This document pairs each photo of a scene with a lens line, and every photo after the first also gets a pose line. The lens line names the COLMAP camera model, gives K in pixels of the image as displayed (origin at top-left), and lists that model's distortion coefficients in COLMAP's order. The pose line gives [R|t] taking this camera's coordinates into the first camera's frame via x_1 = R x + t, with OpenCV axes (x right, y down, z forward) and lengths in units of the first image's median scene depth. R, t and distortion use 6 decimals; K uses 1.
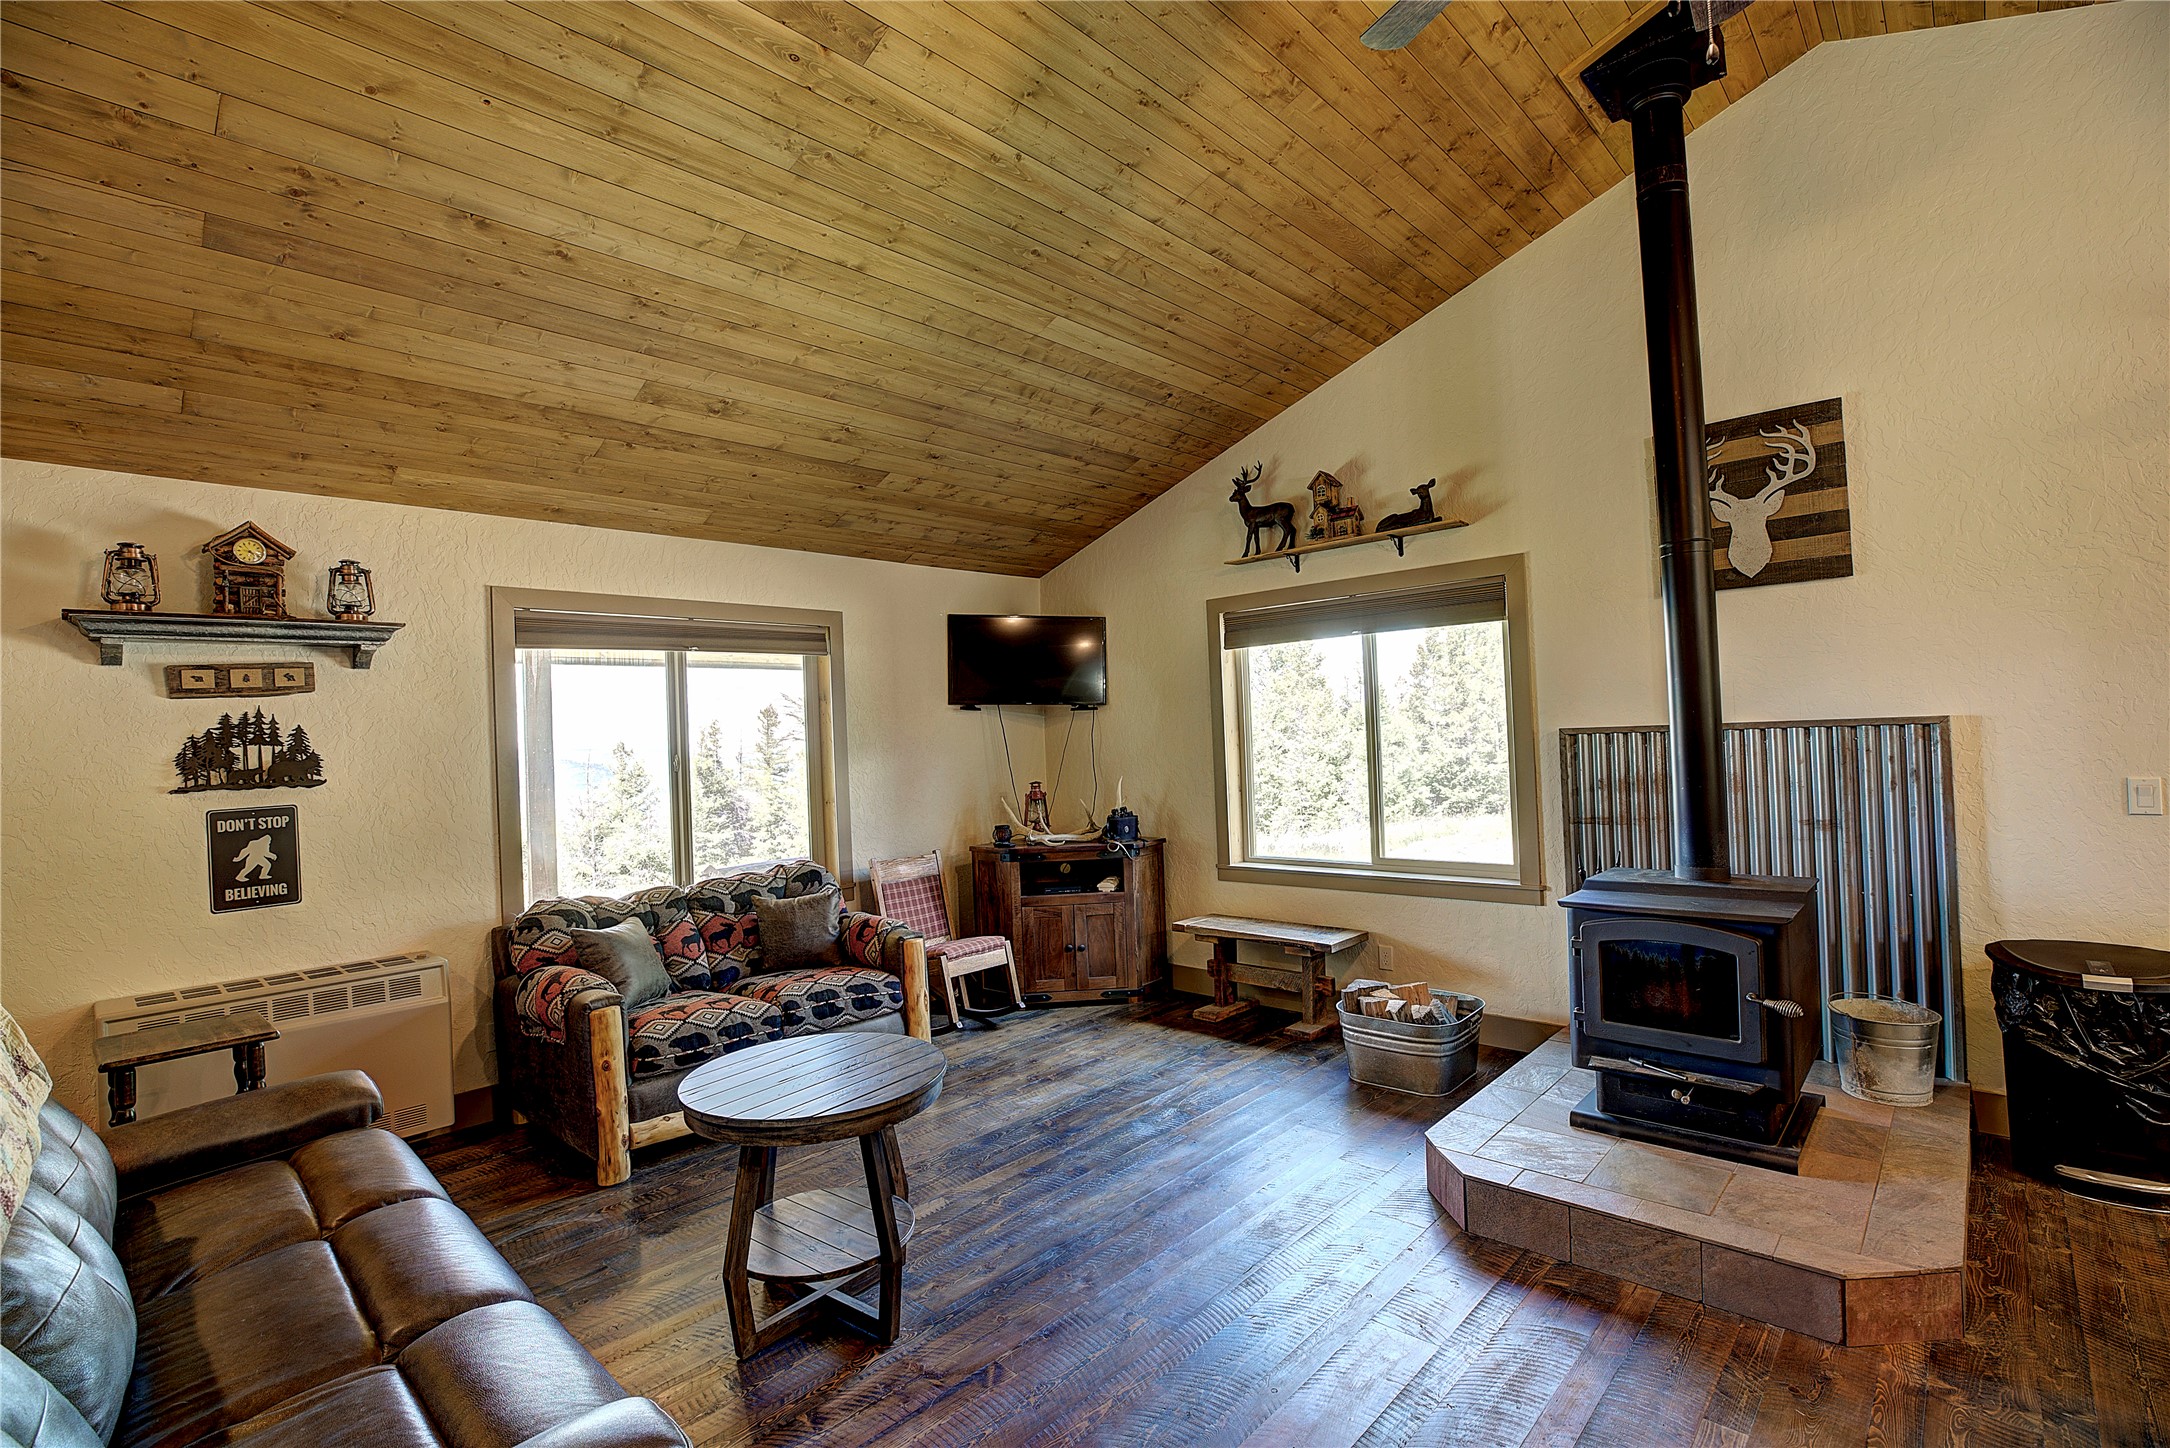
lens RADIAL K [[986.1, 0, 1078.6], [0, 986.1, 719.6], [0, 0, 1]] dist [-0.045819, 0.013764]
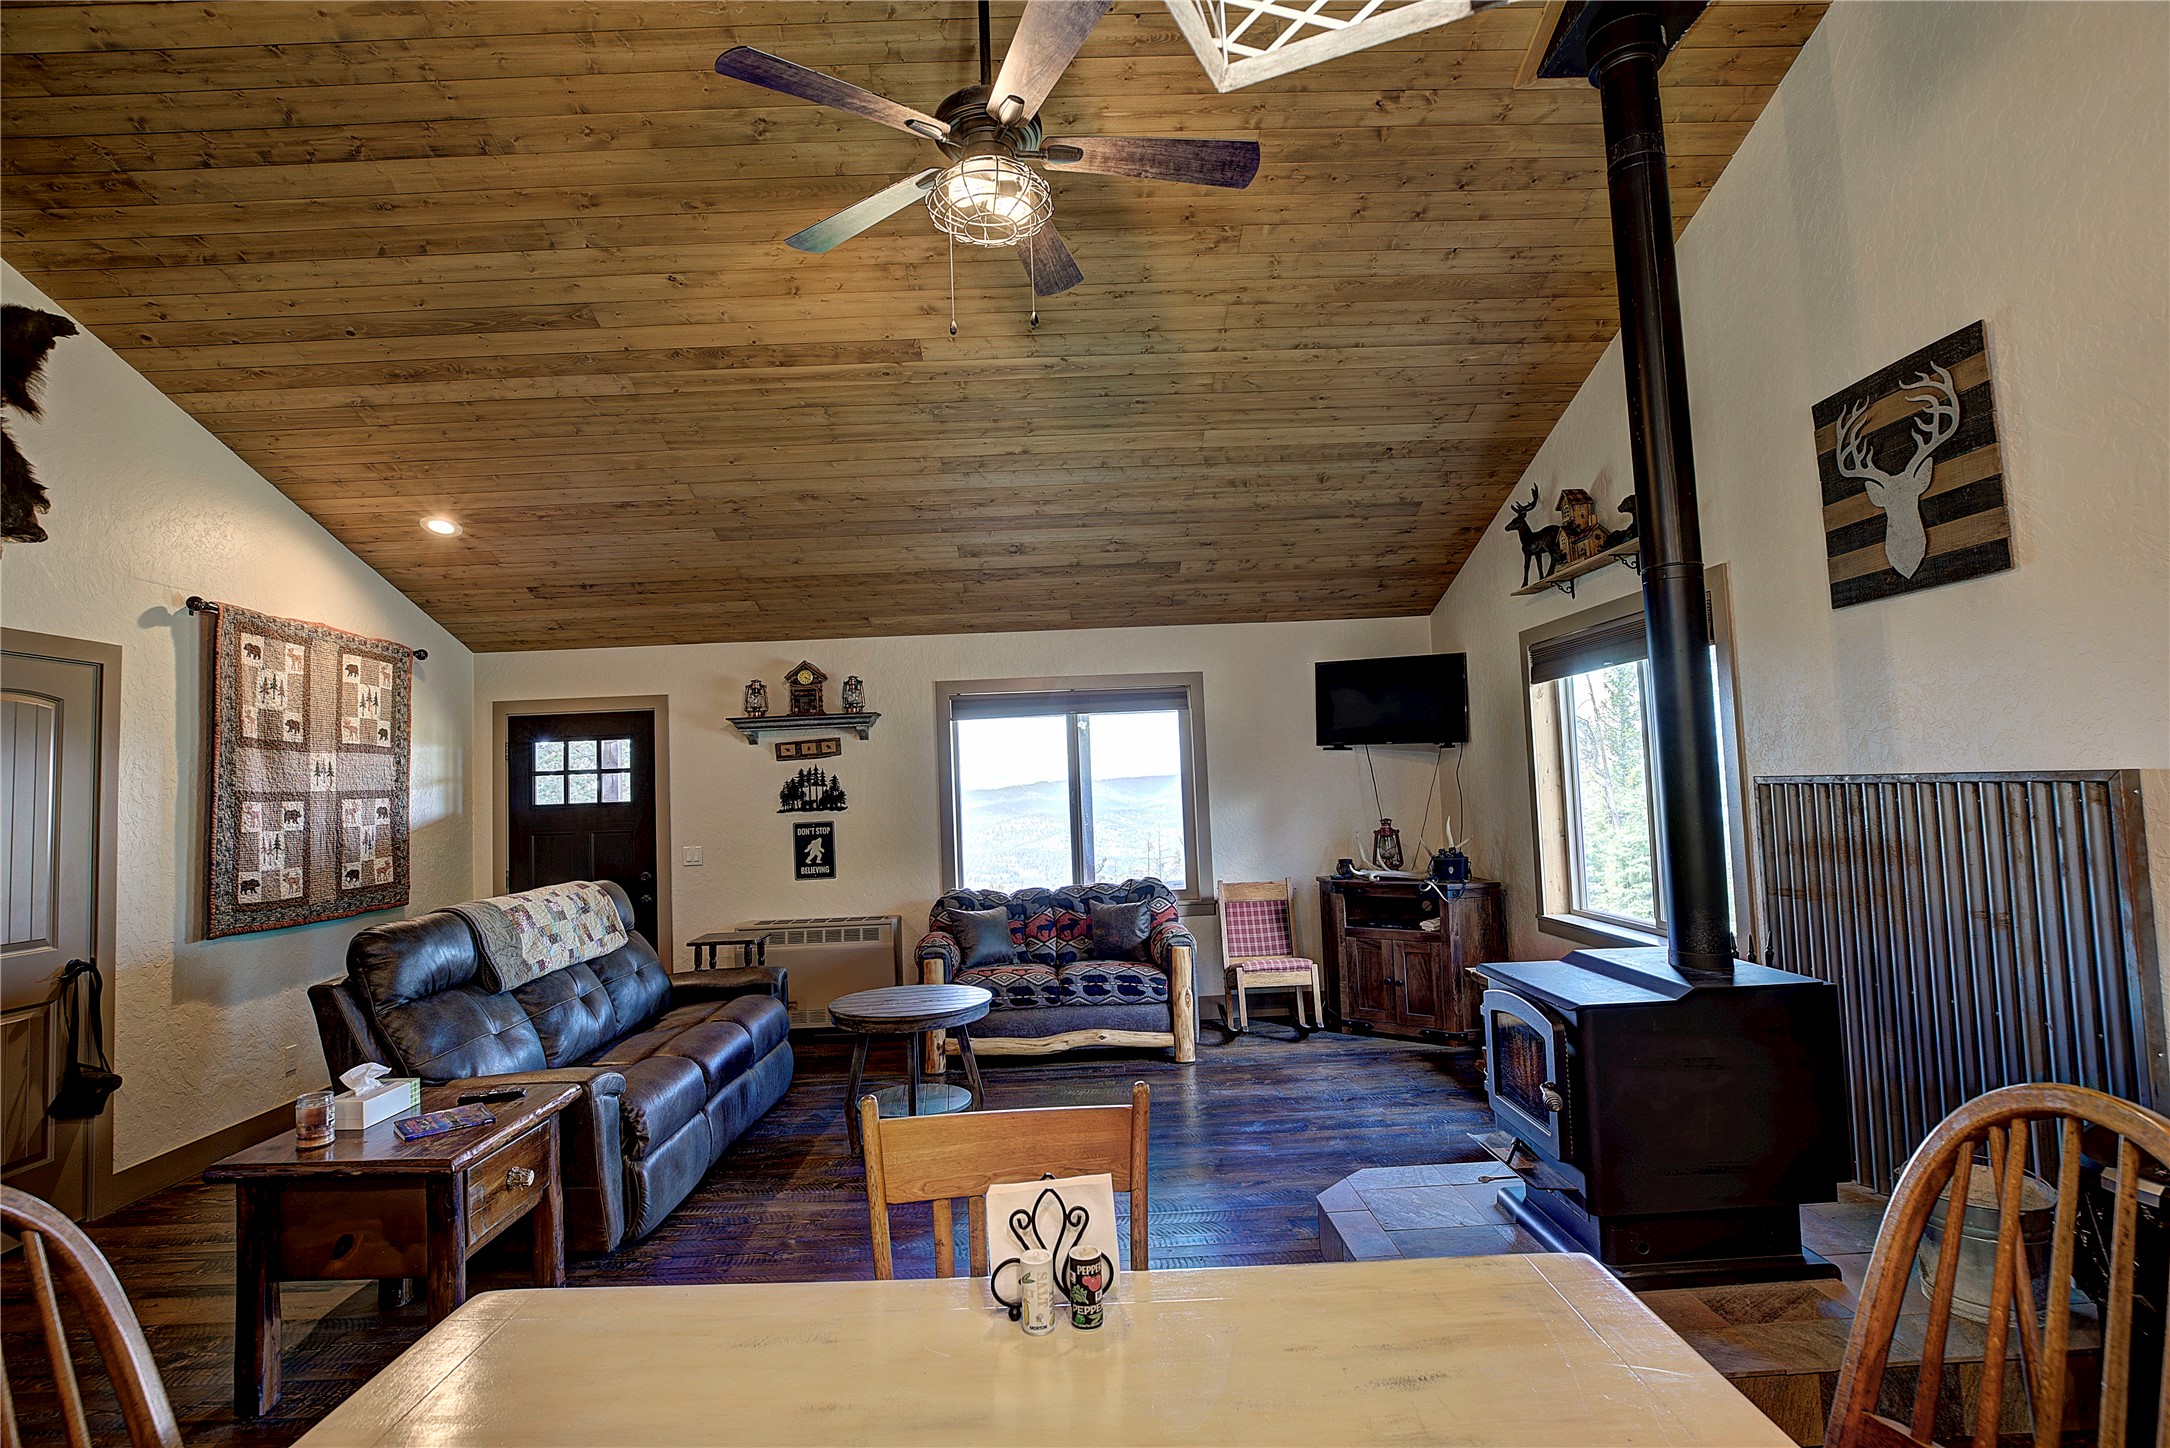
lens RADIAL K [[1057.4, 0, 1077.4], [0, 1057.4, 720.4], [0, 0, 1]] dist [-0.041457, 0.013784]
pose [[0.702641, -0.033780, -0.710742, 0.781324], [0.024361, 0.999429, -0.023417, -0.033860], [0.711127, -0.000861, 0.703063, -0.013609]]
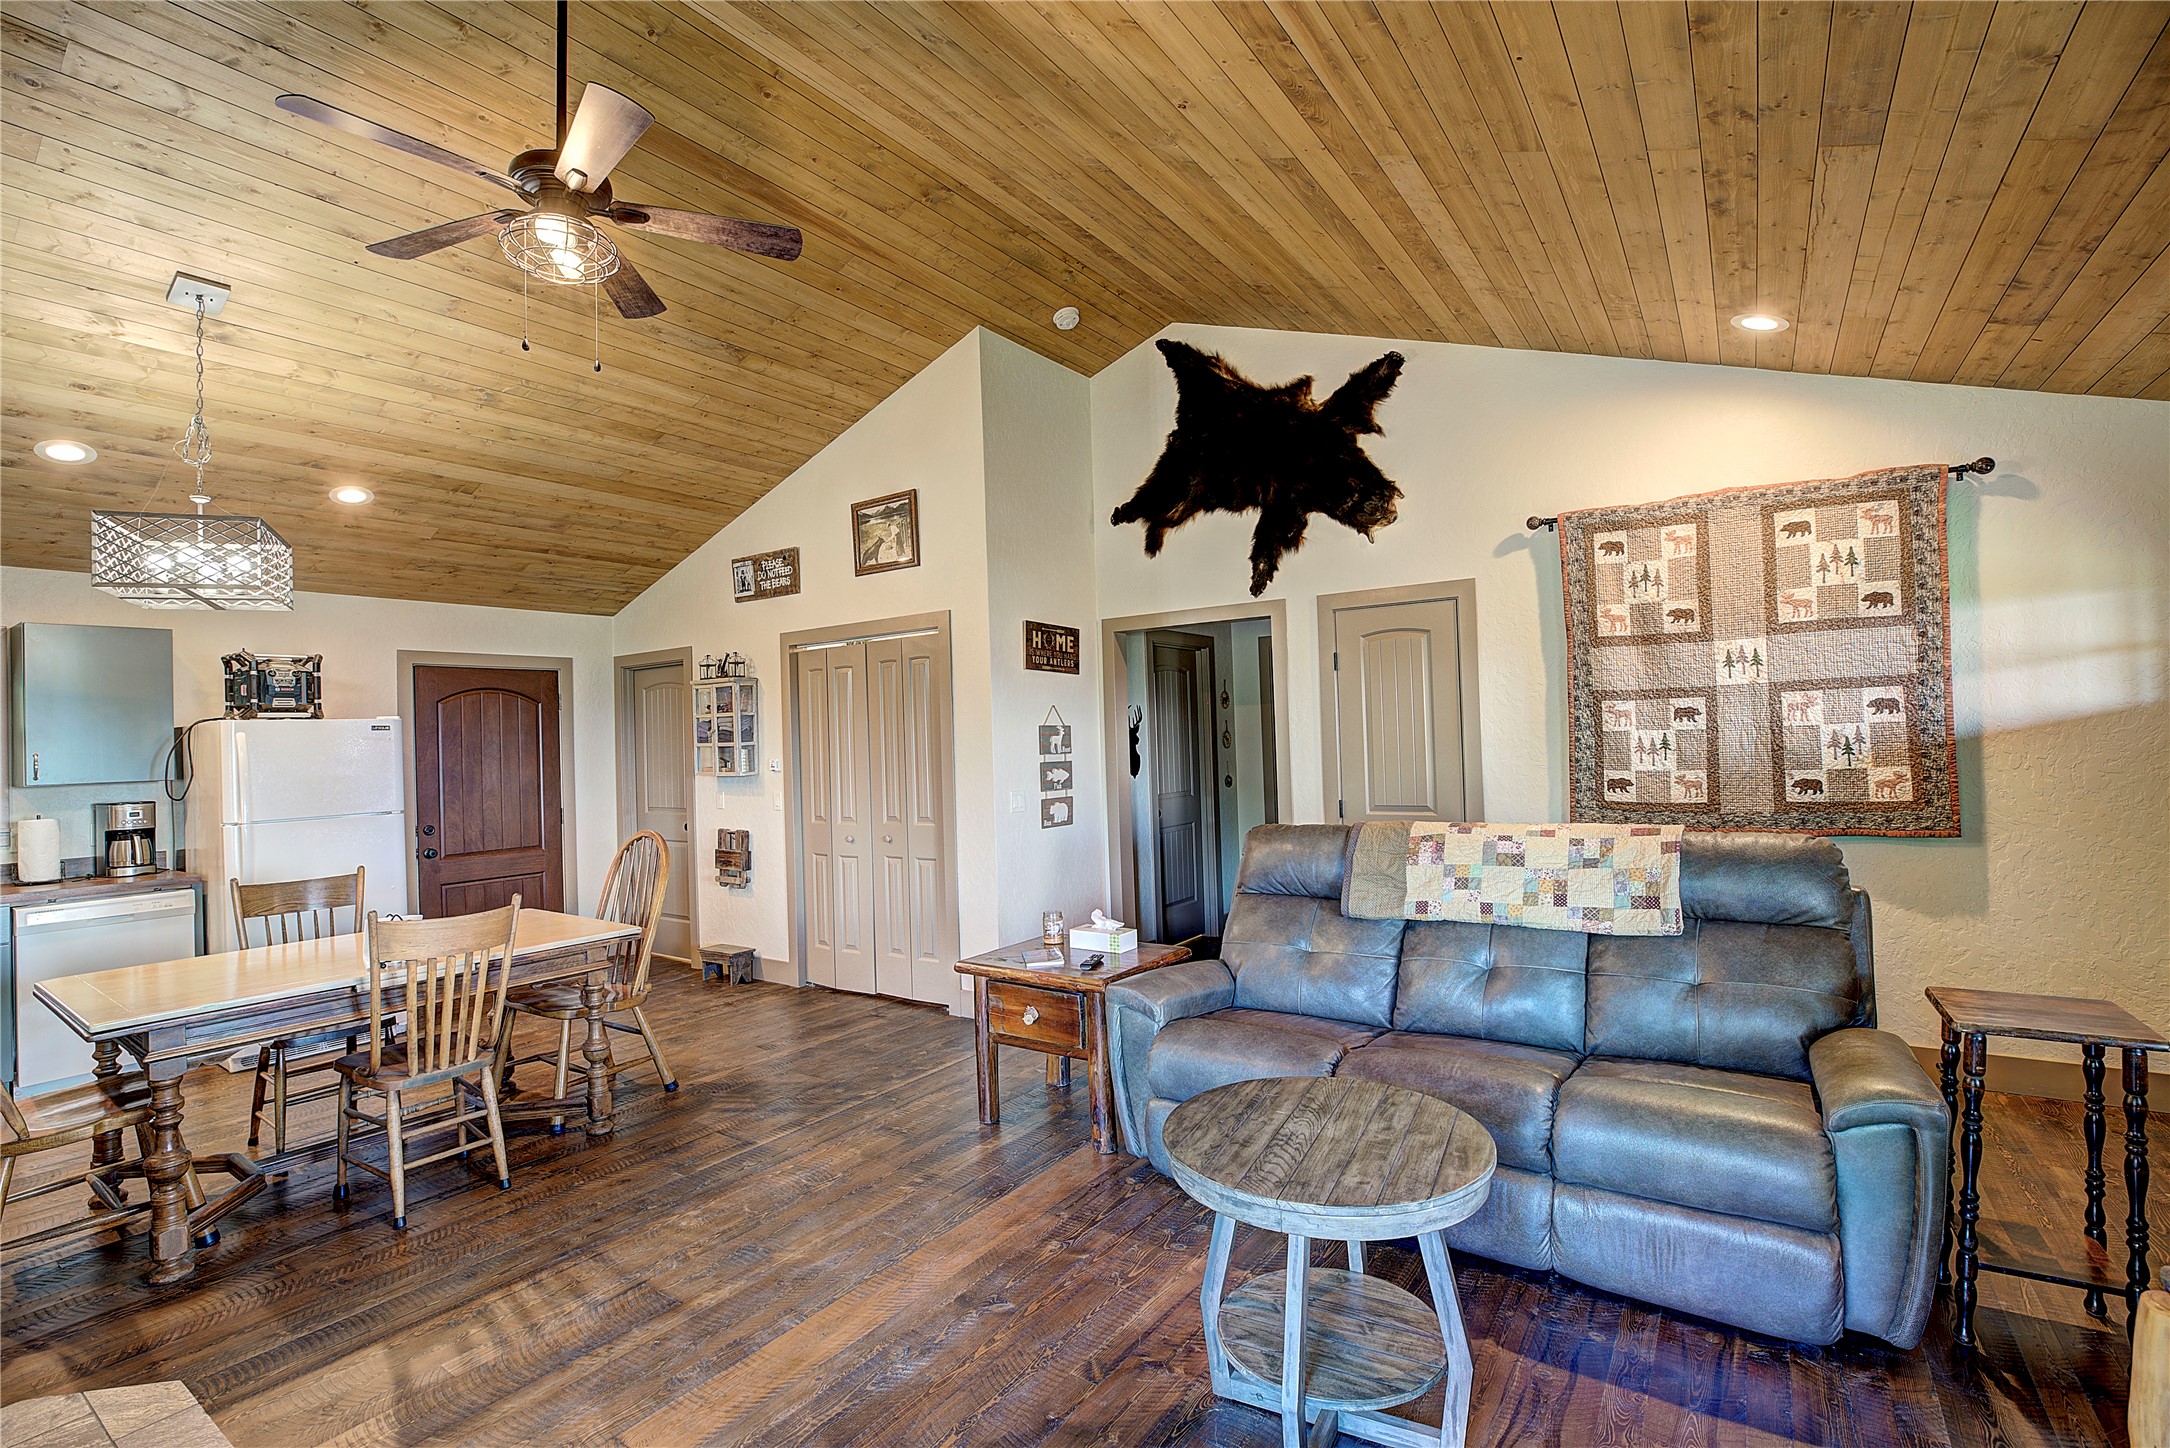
lens RADIAL K [[986.1, 0, 1078.6], [0, 986.1, 719.6], [0, 0, 1]] dist [-0.045819, 0.013764]
pose [[-0.985810, 0.070186, -0.152488, 0.019109], [0.075804, 0.996630, -0.031338, 0.020315], [0.149774, -0.042452, -0.987808, 1.191689]]
